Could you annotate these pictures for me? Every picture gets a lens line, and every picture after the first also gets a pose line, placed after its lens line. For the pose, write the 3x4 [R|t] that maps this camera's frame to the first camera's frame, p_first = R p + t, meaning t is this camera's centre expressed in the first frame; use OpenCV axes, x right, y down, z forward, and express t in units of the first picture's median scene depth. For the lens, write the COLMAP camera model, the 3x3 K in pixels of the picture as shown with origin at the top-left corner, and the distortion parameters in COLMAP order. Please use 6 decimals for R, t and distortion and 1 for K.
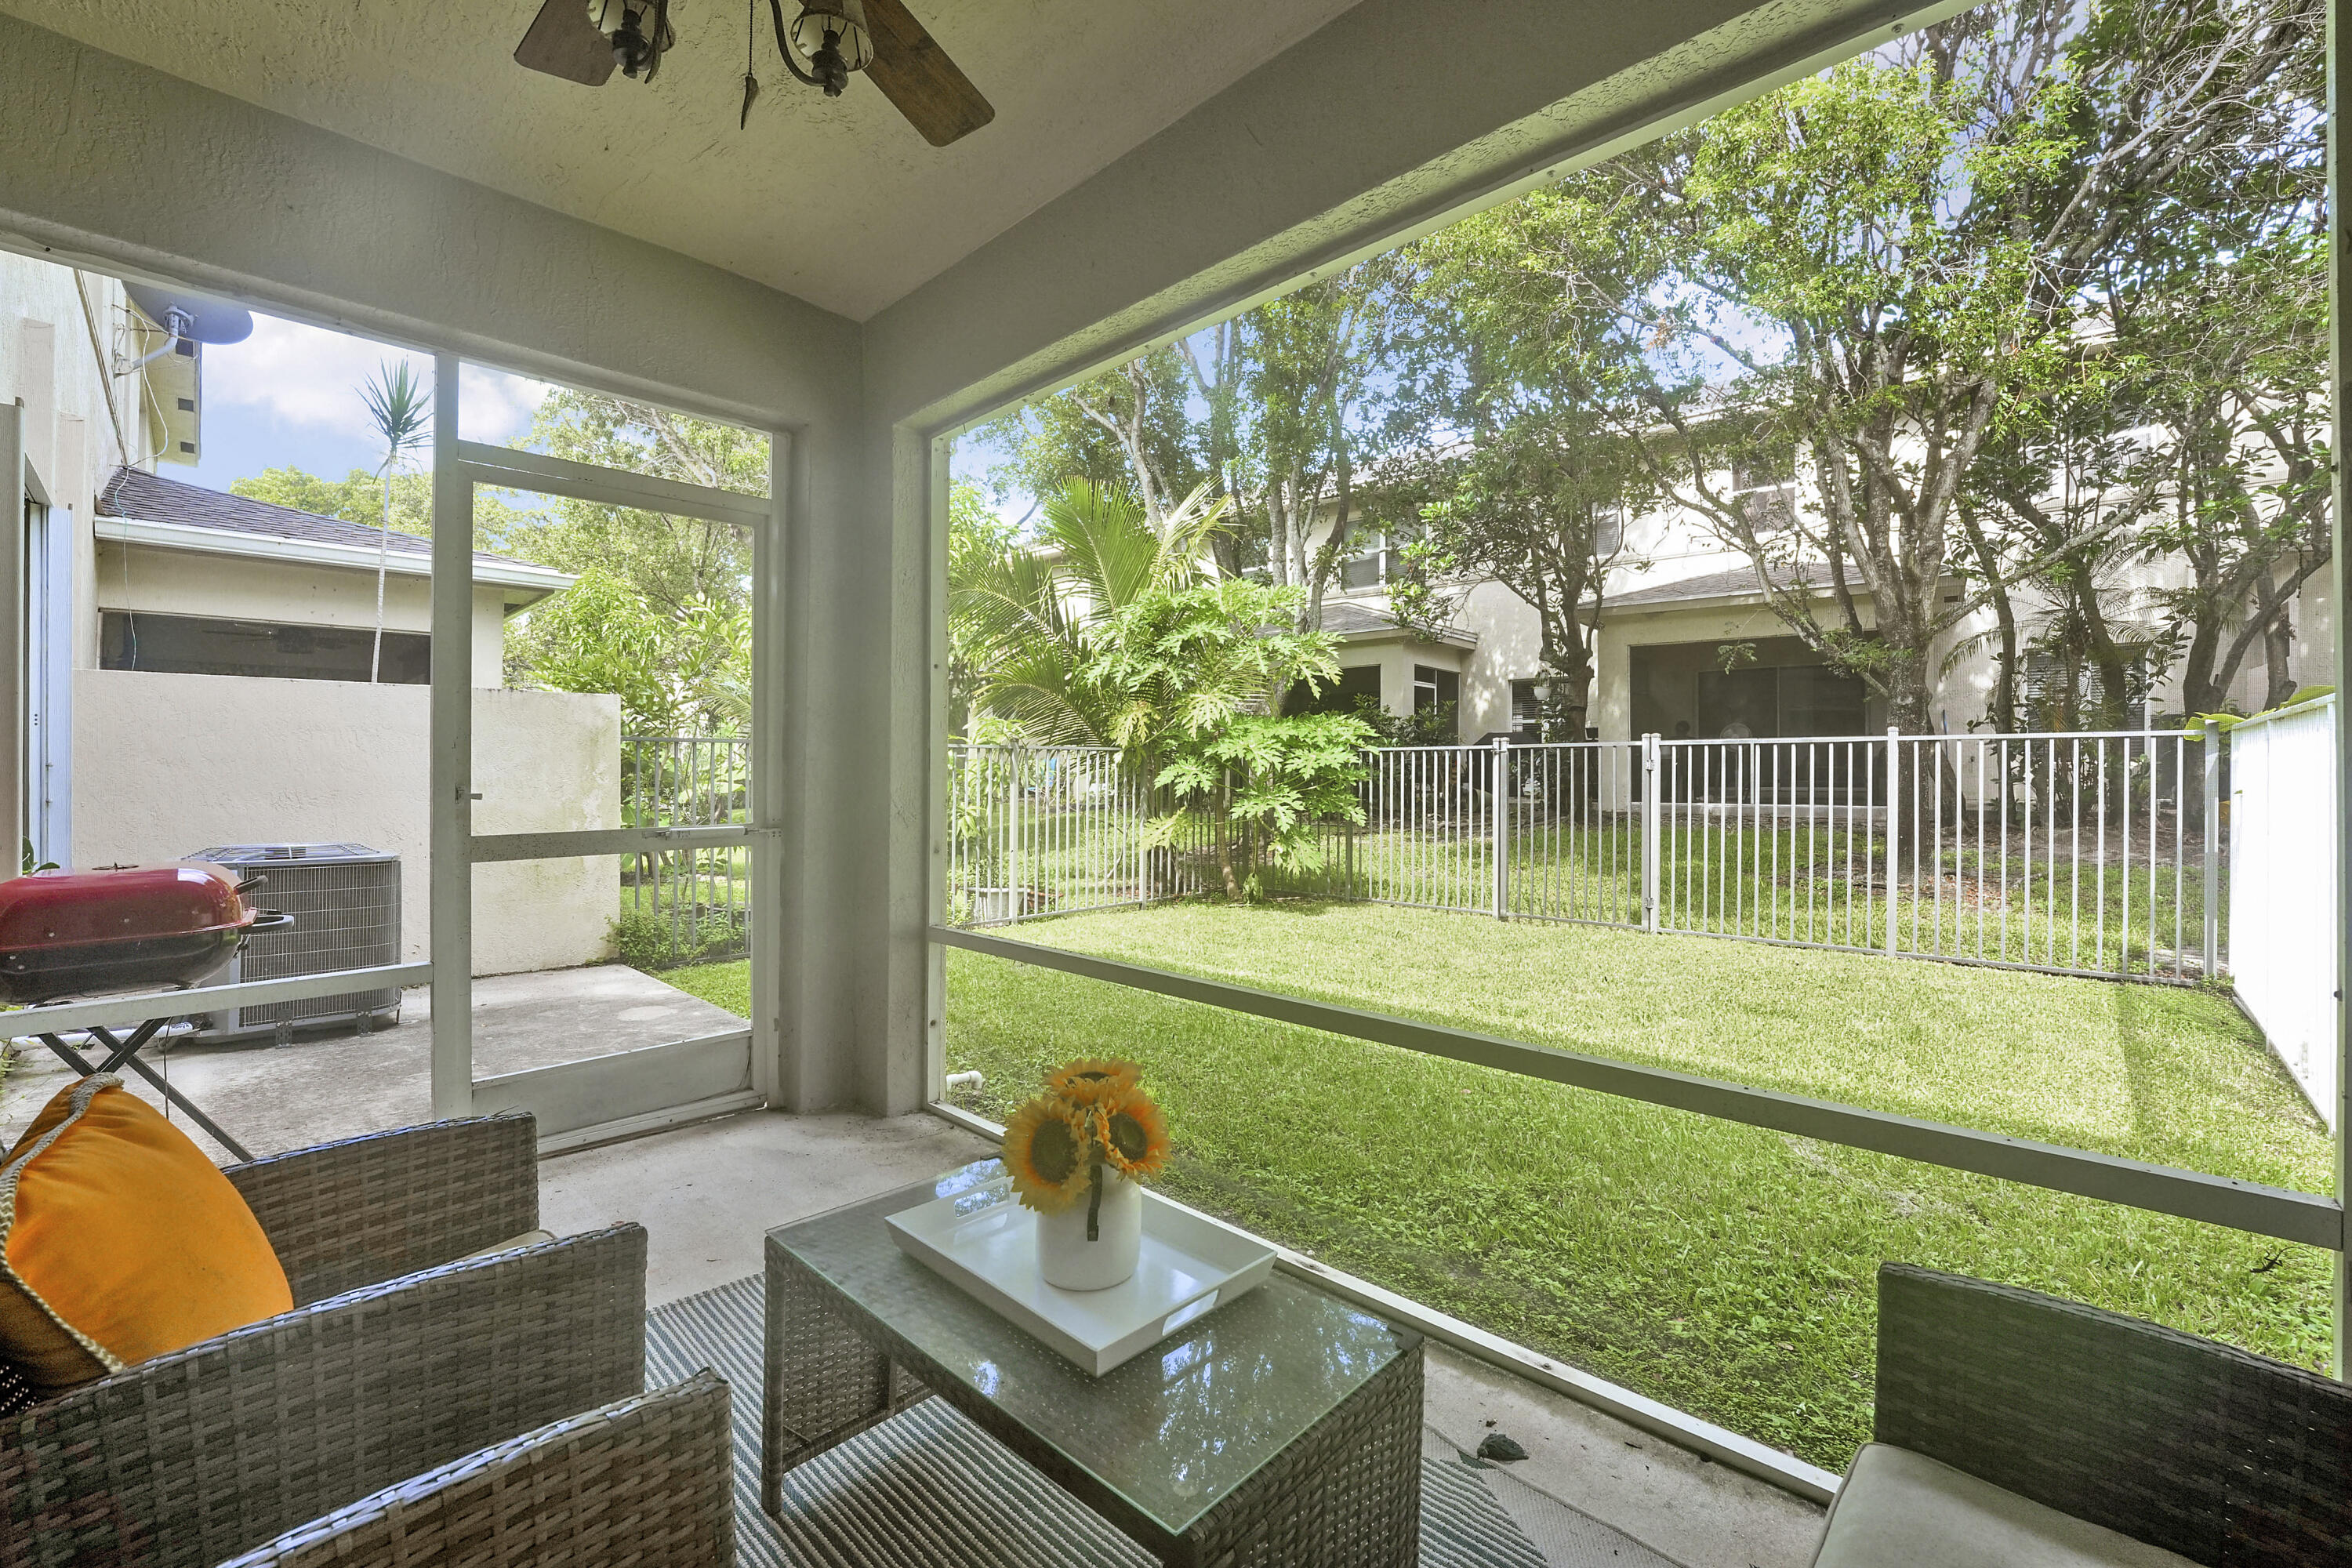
lens RADIAL K [[979.7, 0, 1185.9], [0, 979.7, 778.9], [0, 0, 1]] dist [-0.021114, 0.000026]
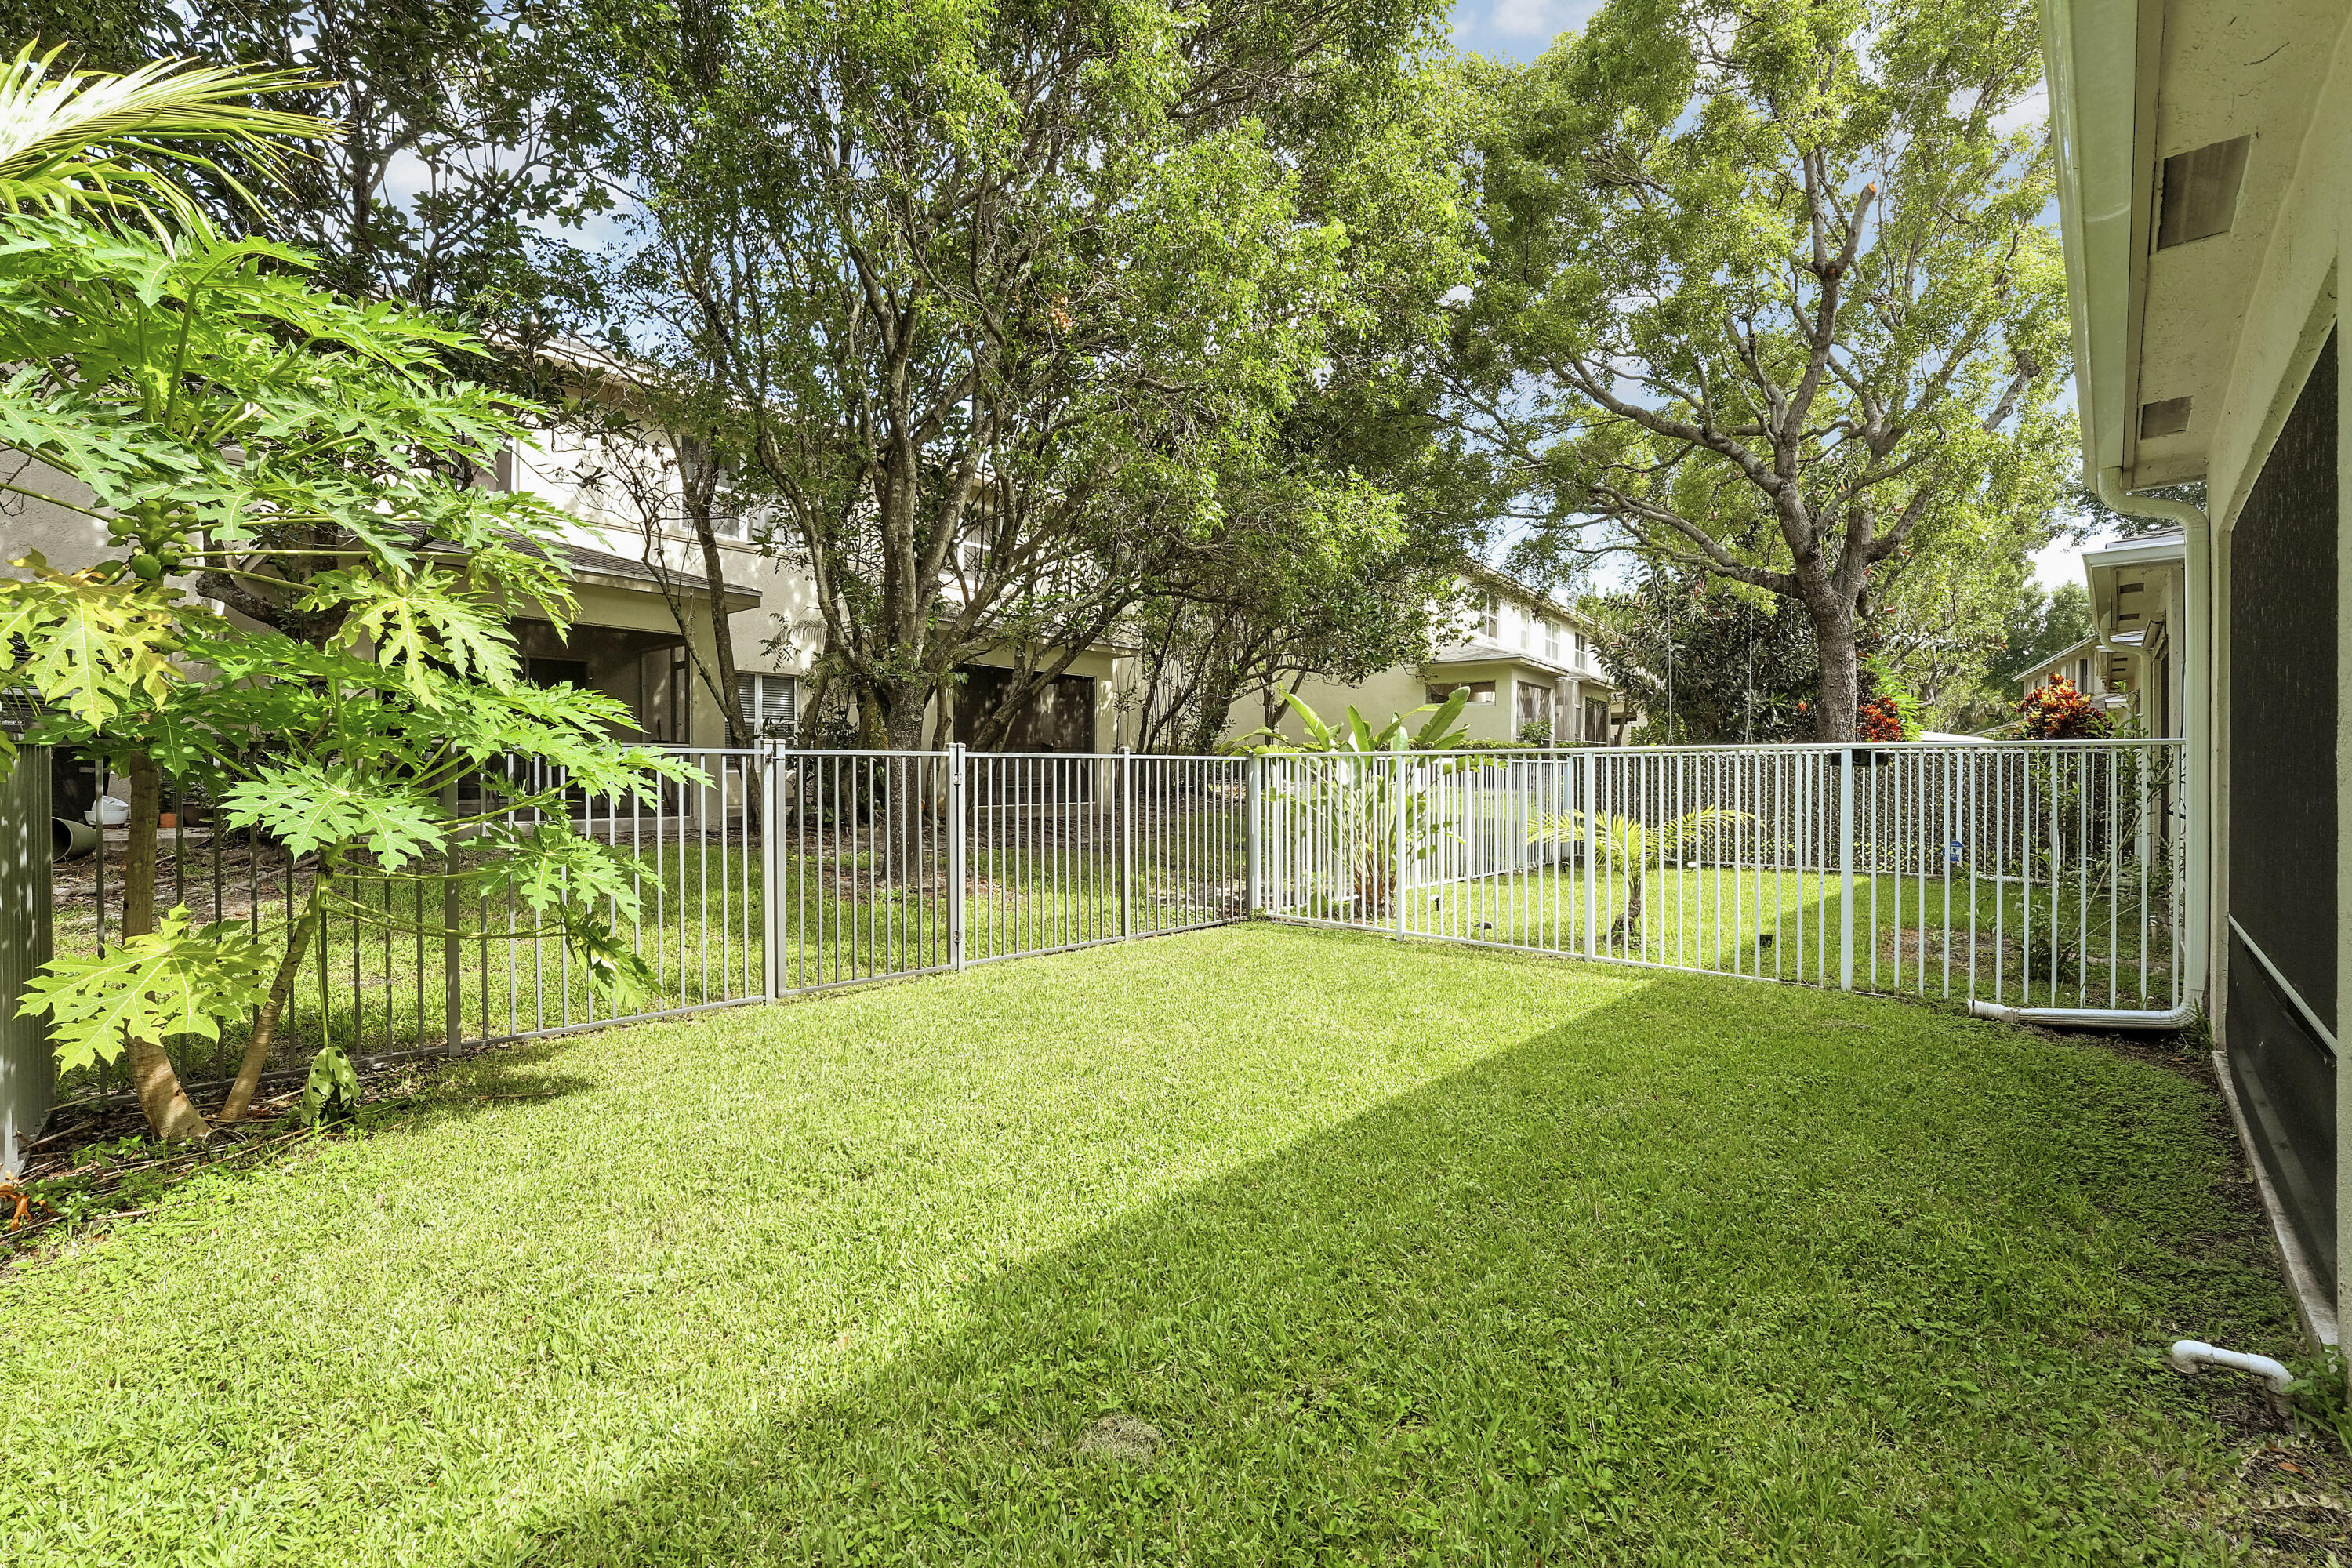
lens RADIAL K [[979.7, 0, 1170.4], [0, 979.7, 781.0], [0, 0, 1]] dist [-0.021114, 0.000026]
pose [[-0.003461, -0.010009, 0.999944, -0.321549], [0.010998, 0.999889, 0.010046, -0.015125], [-0.999934, 0.011032, -0.003351, 0.644321]]
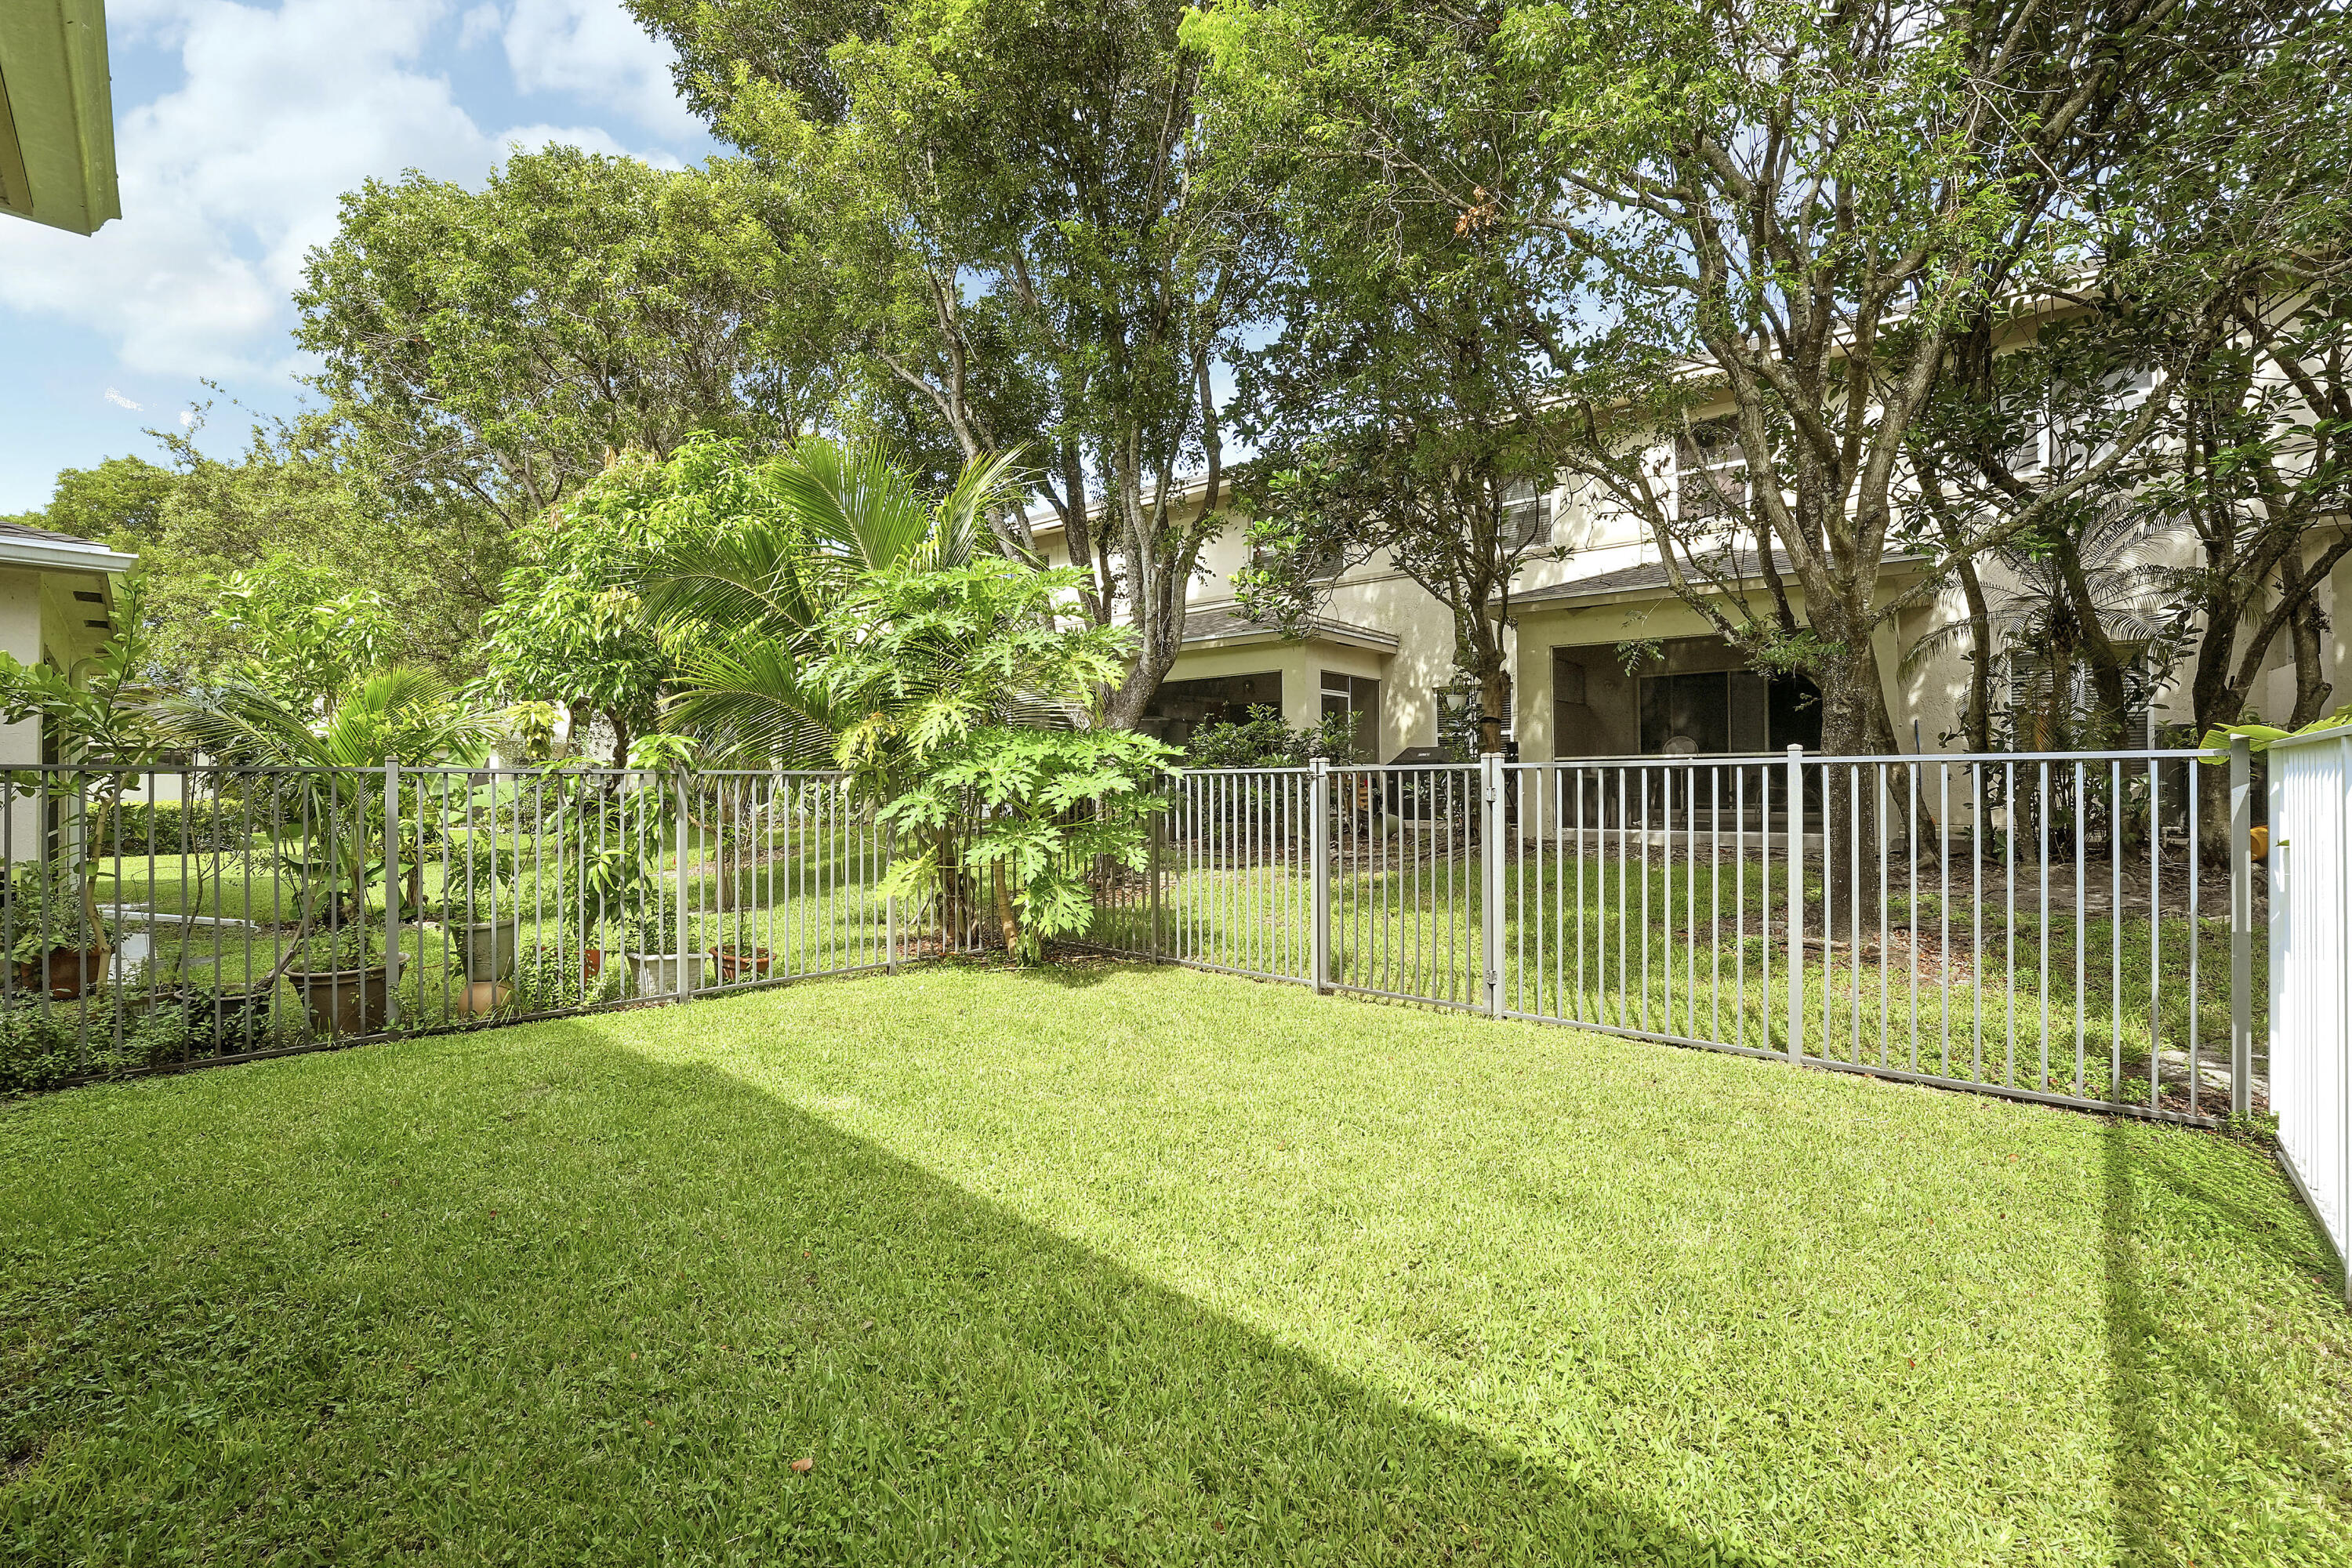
lens RADIAL K [[1008.4, 0, 1181.2], [0, 1008.4, 783.4], [0, 0, 1]] dist [-0.019787, -0.000754]
pose [[0.999954, -0.003243, 0.008979, 0.182420], [0.003332, 0.999945, -0.009936, -0.012689], [-0.008946, 0.009966, 0.999910, 0.178119]]
